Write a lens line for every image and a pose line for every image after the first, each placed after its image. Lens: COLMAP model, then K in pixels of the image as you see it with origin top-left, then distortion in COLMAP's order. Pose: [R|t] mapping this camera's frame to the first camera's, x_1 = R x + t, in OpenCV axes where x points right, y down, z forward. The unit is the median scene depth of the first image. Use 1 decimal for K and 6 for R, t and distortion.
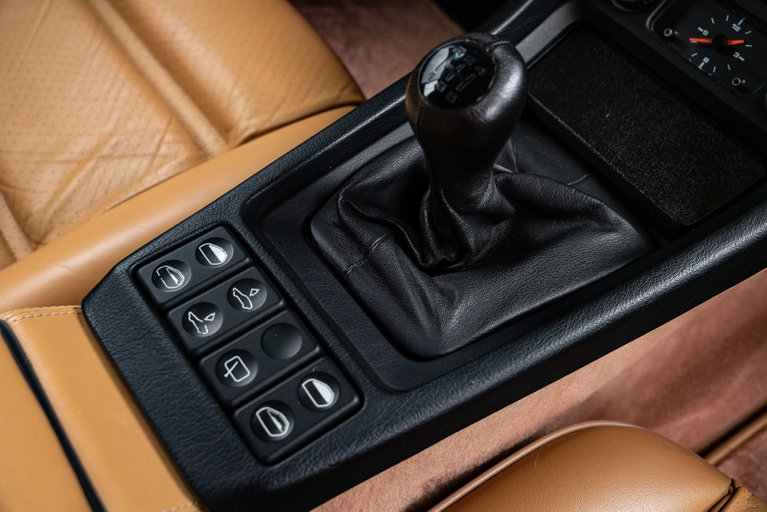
lens RADIAL K [[735.0, 0, 383.5], [0, 735.0, 256.0], [0, 0, 1]] dist [-0.007375, 0.015443]
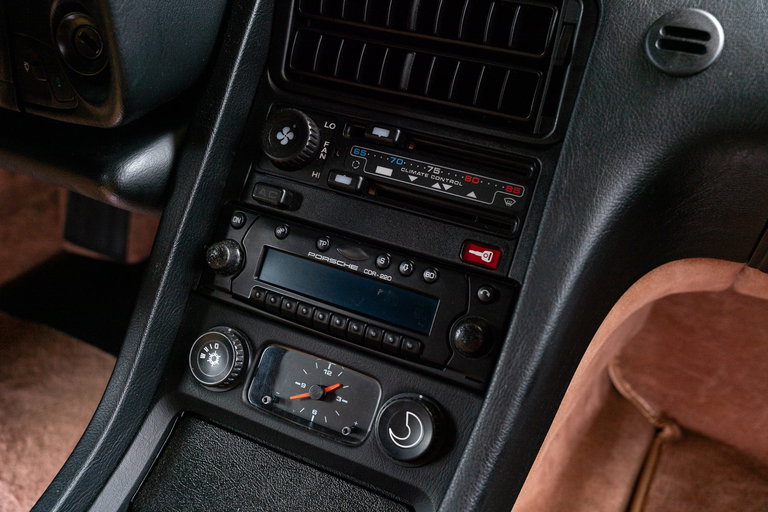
lens RADIAL K [[735.9, 0, 384.0], [0, 735.9, 256.0], [0, 0, 1]] dist [-0.007375, 0.015443]
pose [[0.893384, -0.322961, 0.312348, 0.316857], [0.402738, 0.883811, -0.238077, -0.201183], [-0.199167, 0.338488, 0.919651, 0.046948]]
